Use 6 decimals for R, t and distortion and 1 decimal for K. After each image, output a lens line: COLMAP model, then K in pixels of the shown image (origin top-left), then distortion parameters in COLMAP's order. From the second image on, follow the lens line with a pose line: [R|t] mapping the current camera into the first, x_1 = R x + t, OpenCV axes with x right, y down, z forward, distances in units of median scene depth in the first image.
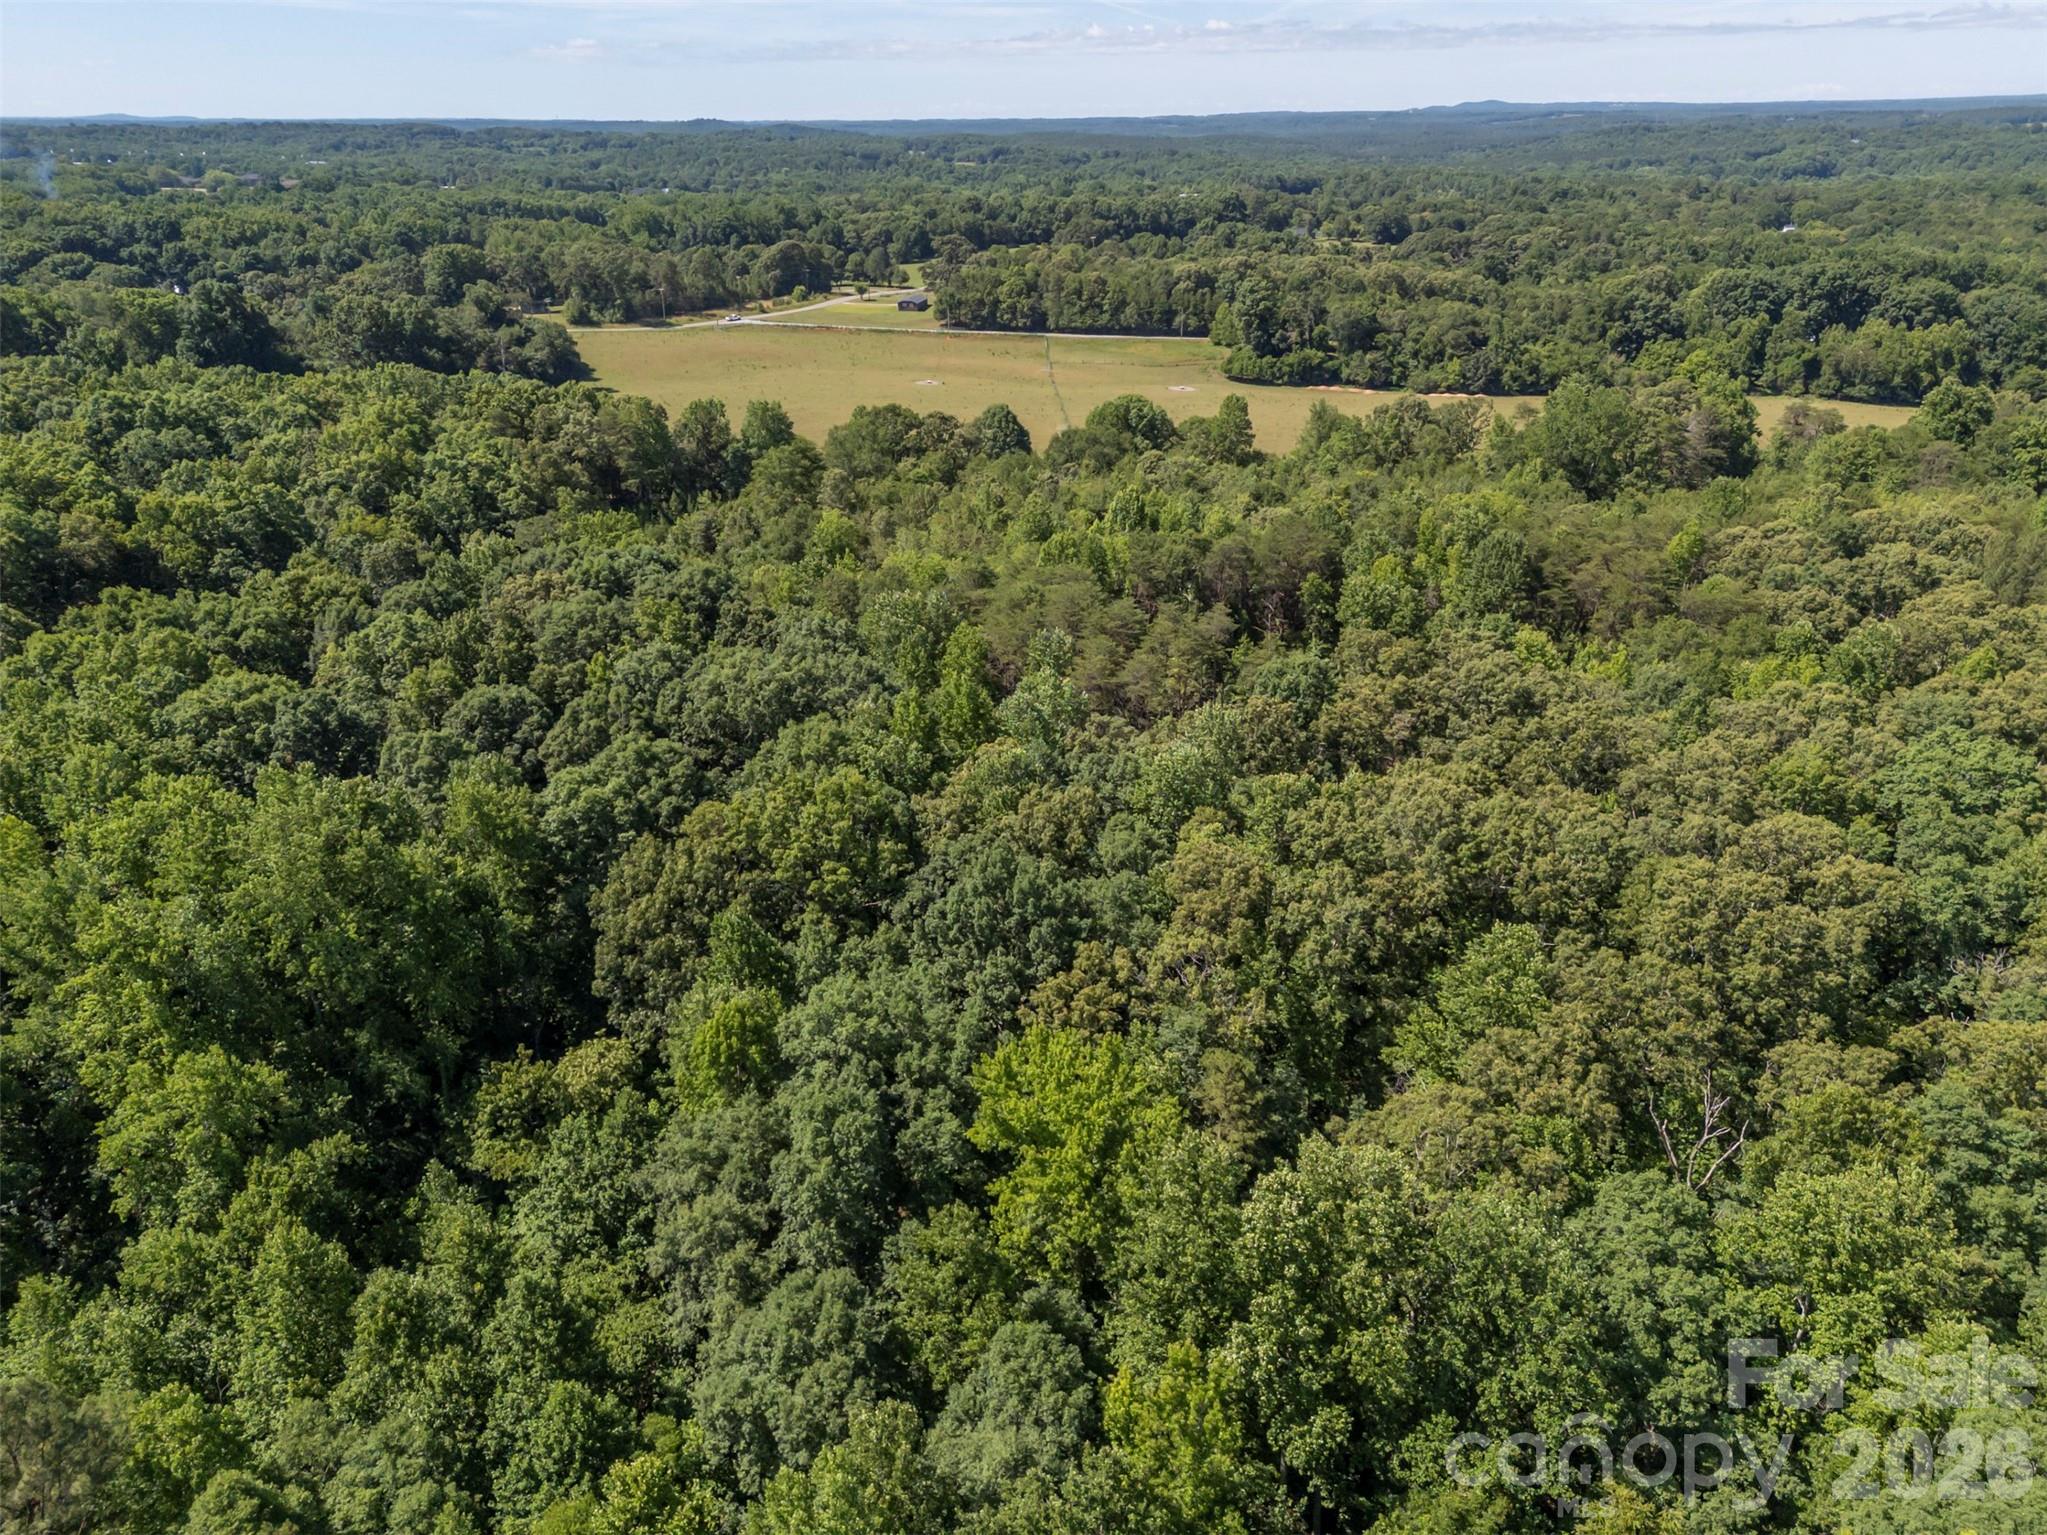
lens RADIAL K [[1501.2, 0, 1025.6], [0, 1501.2, 772.5], [0, 0, 1]] dist [0.084830, -0.058826]
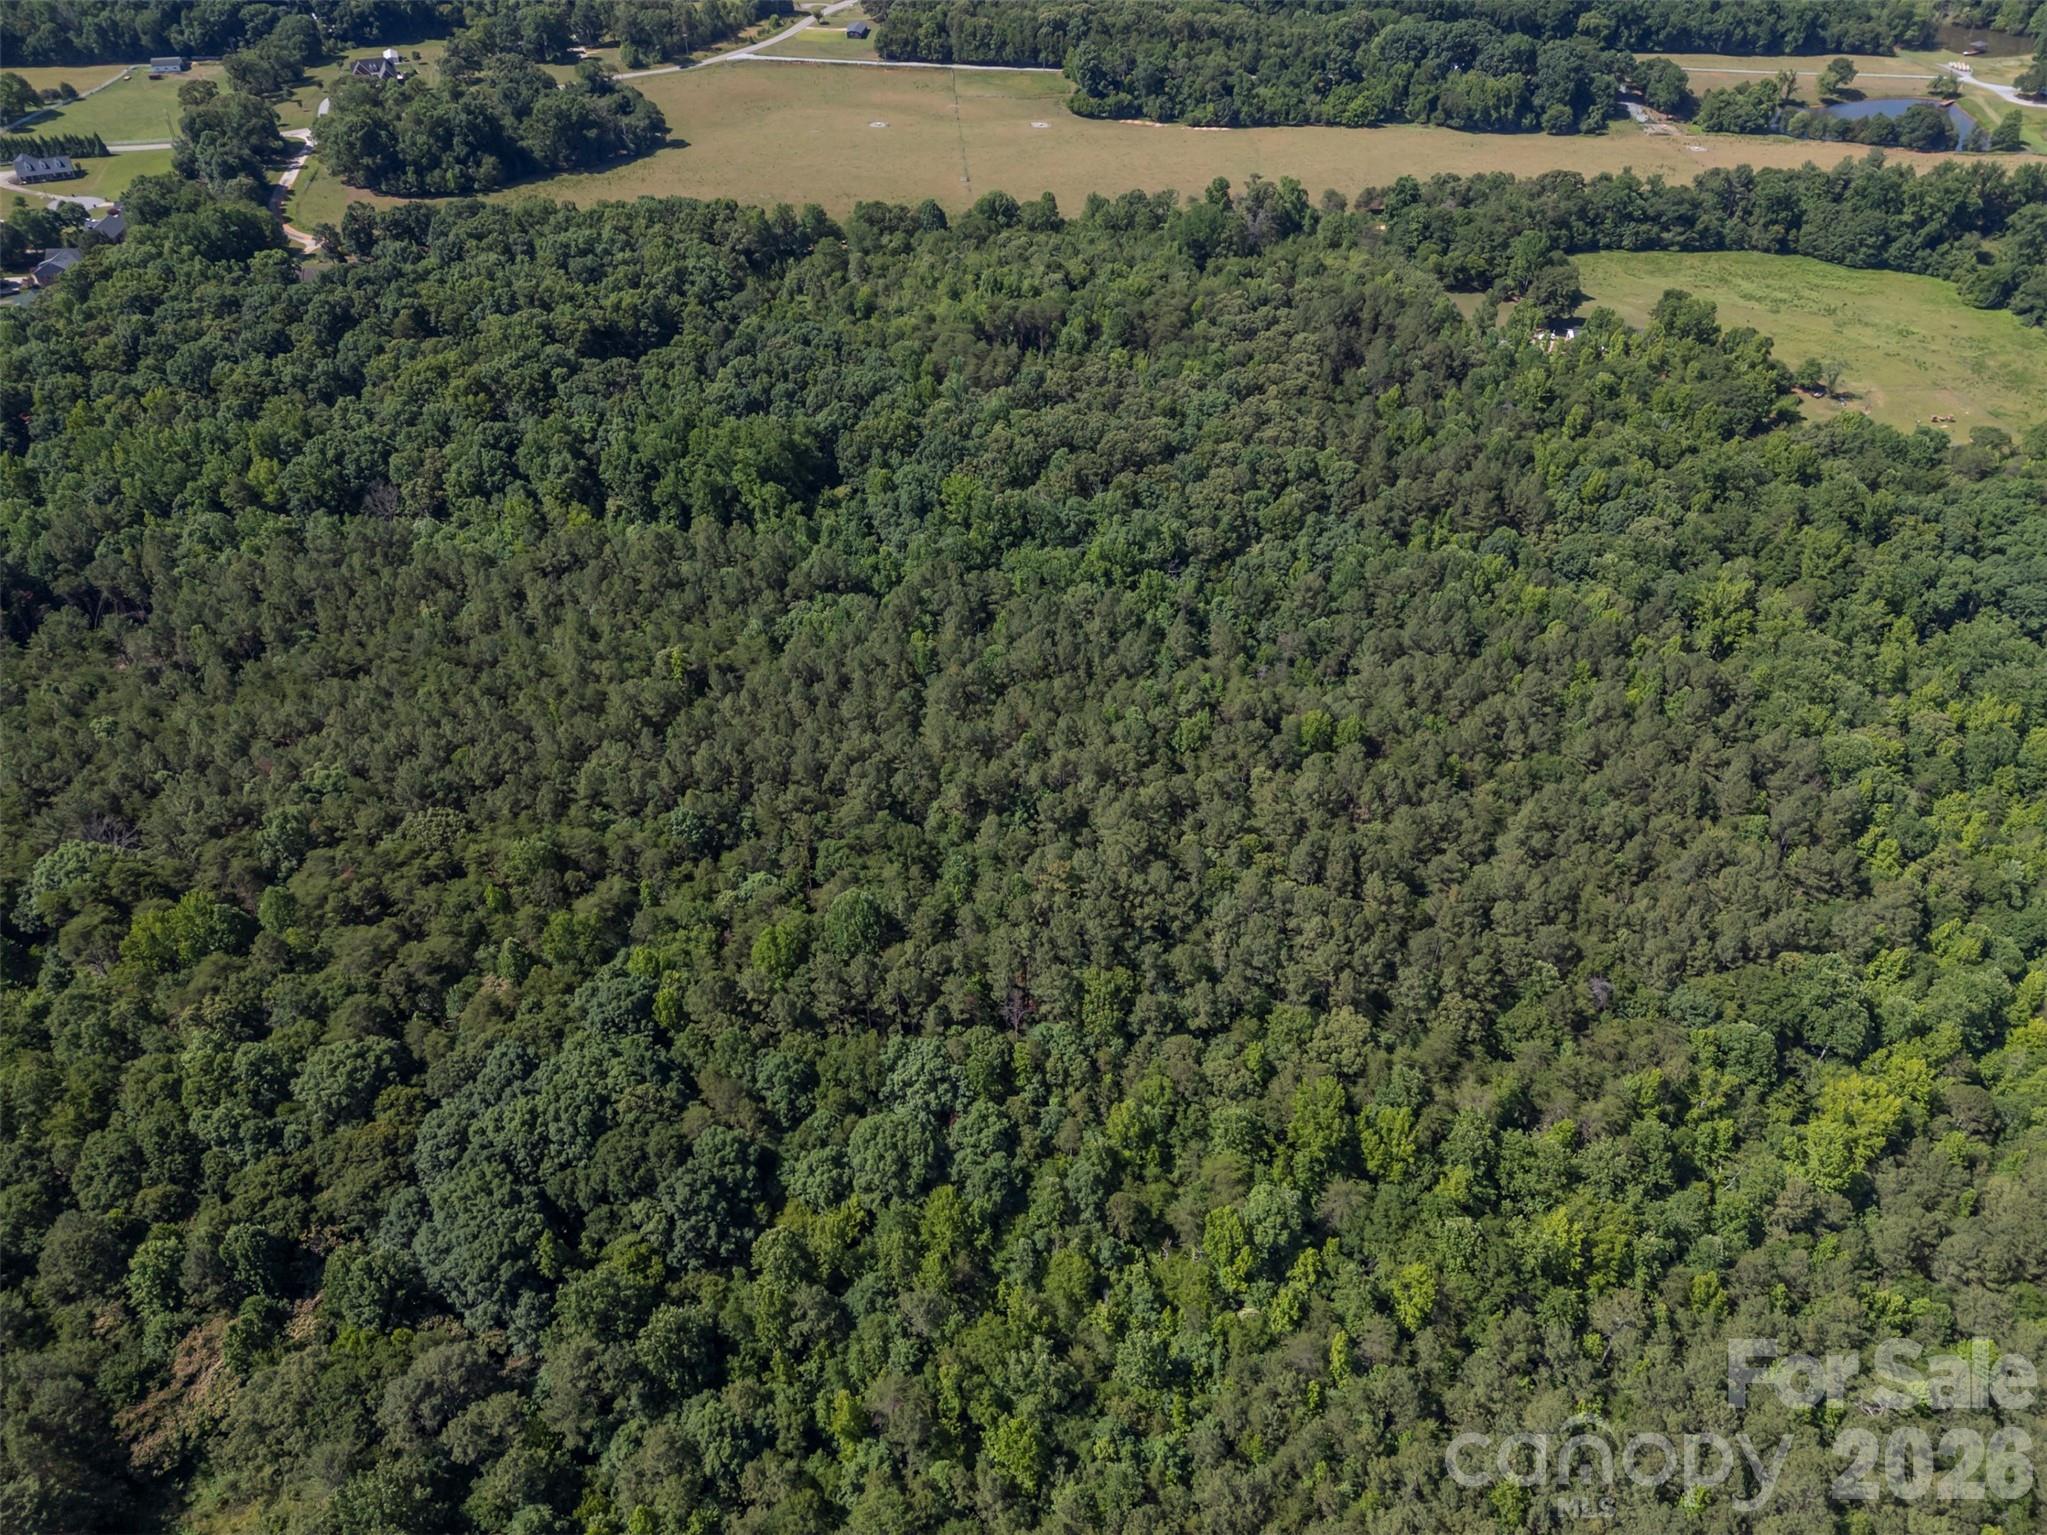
lens RADIAL K [[1501.2, 0, 1023.0], [0, 1501.2, 768.6], [0, 0, 1]] dist [0.084830, -0.058826]
pose [[0.998678, -0.033197, 0.039235, 0.004454], [0.021357, 0.962429, 0.270693, -0.125331], [-0.046747, -0.269497, 0.961866, -2.278793]]
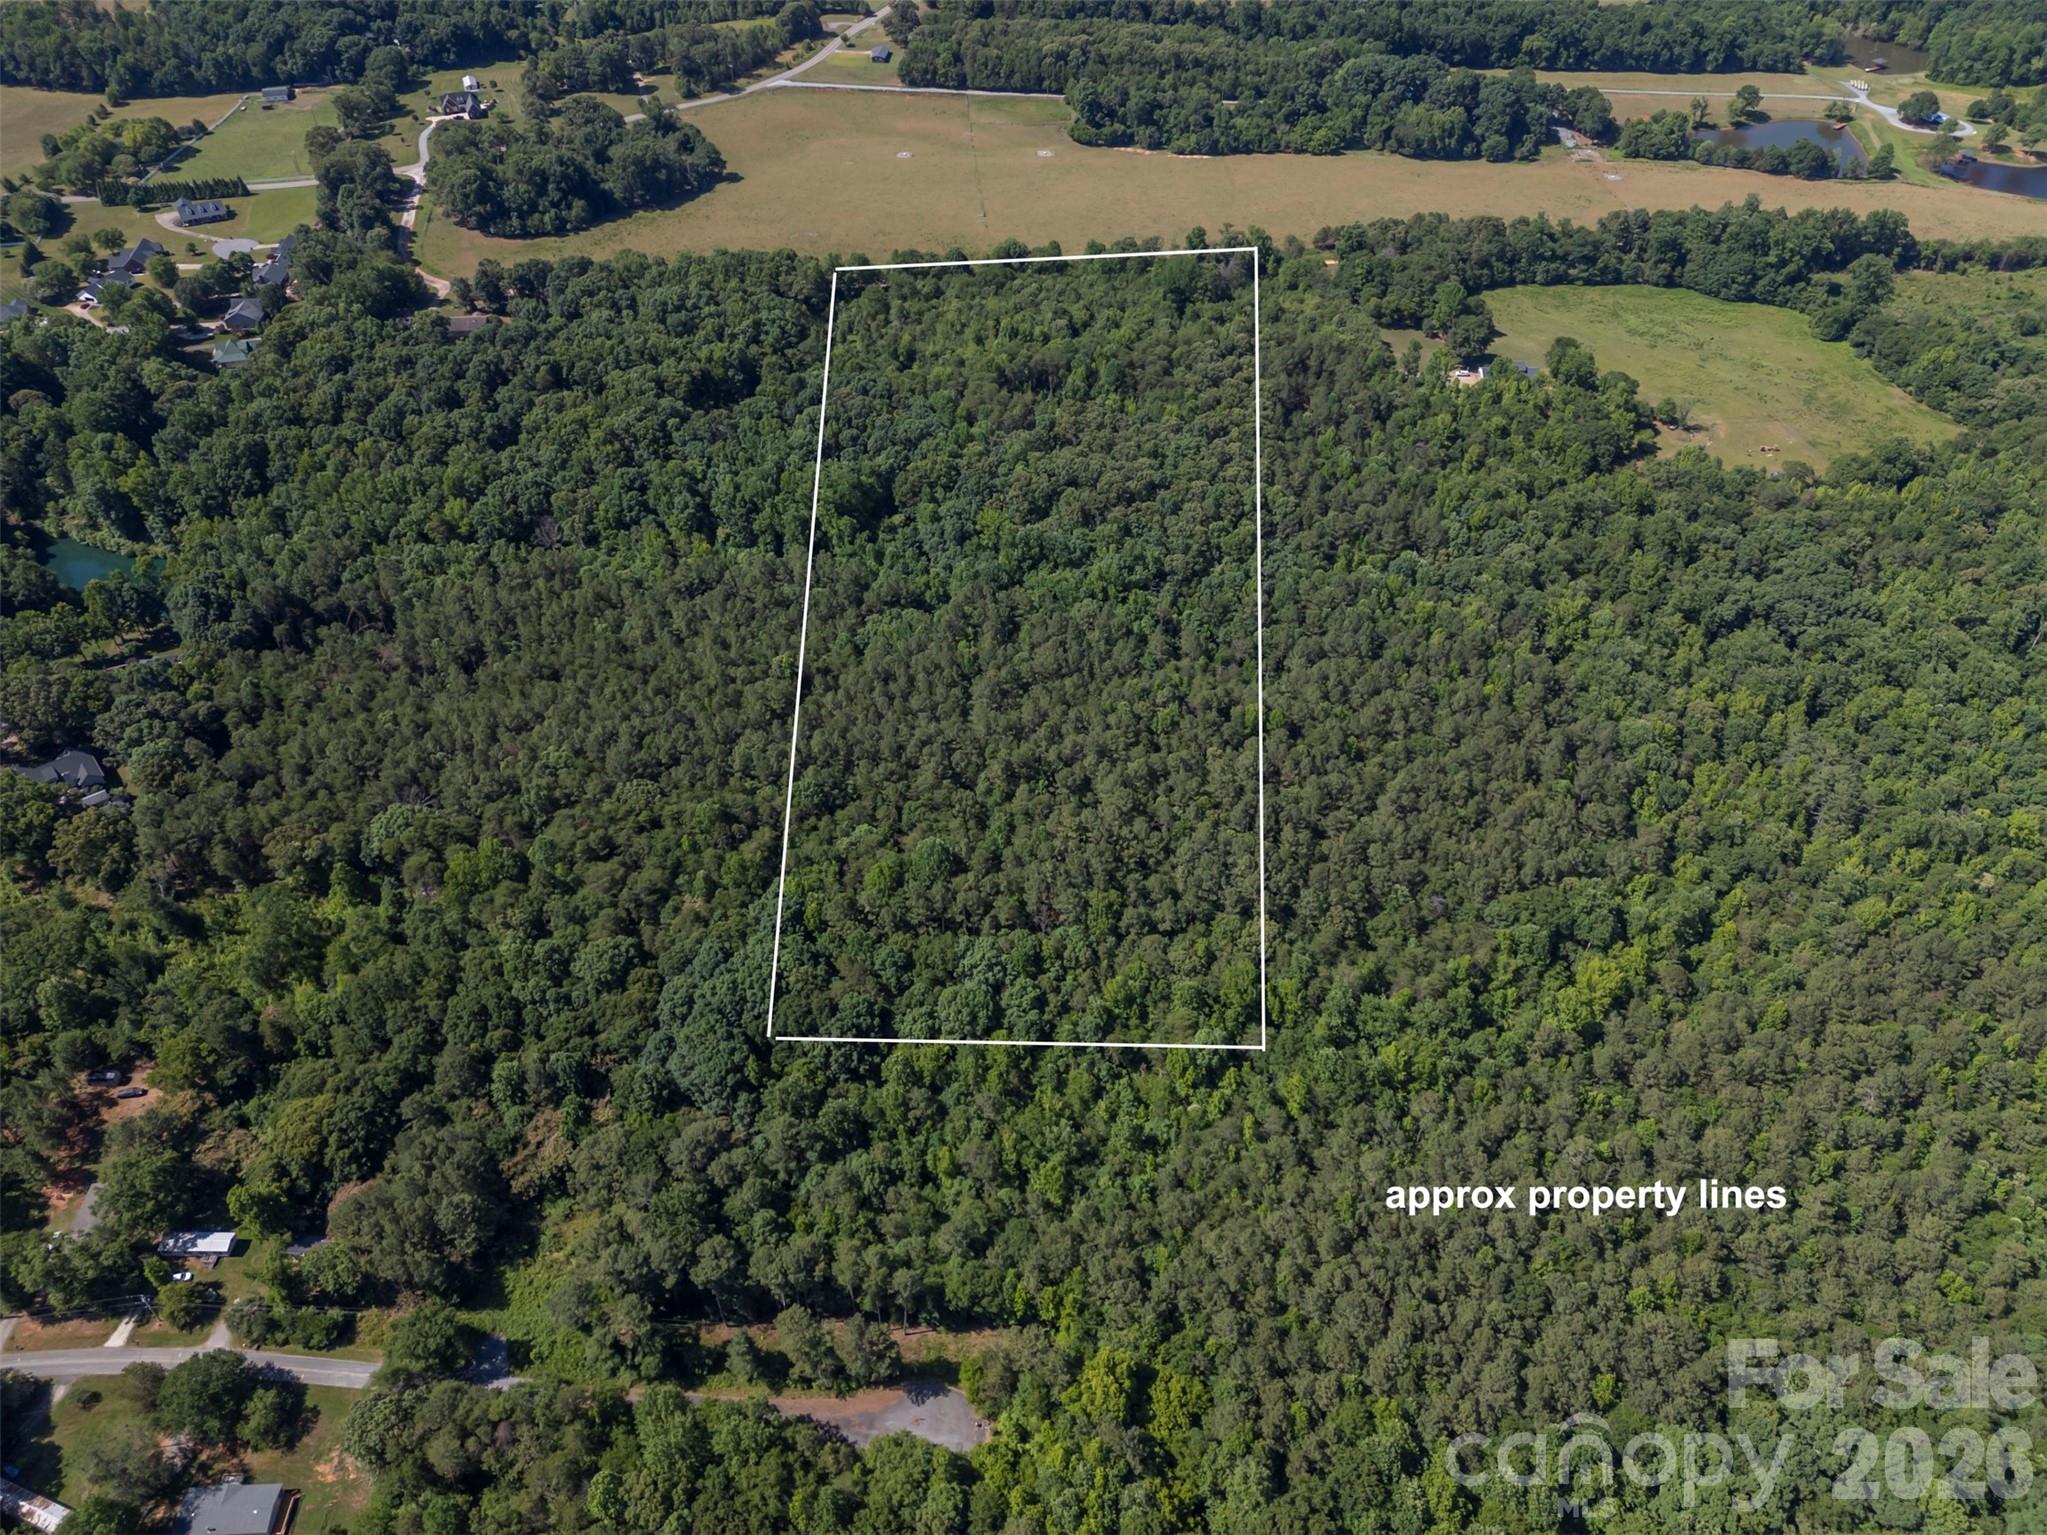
lens RADIAL K [[1501.2, 0, 1021.3], [0, 1501.2, 768.9], [0, 0, 1]] dist [0.084830, -0.058826]
pose [[0.998476, -0.037716, 0.040293, -0.082848], [0.022514, 0.944907, 0.326565, -0.497807], [-0.050390, -0.325160, 0.944316, -3.086079]]
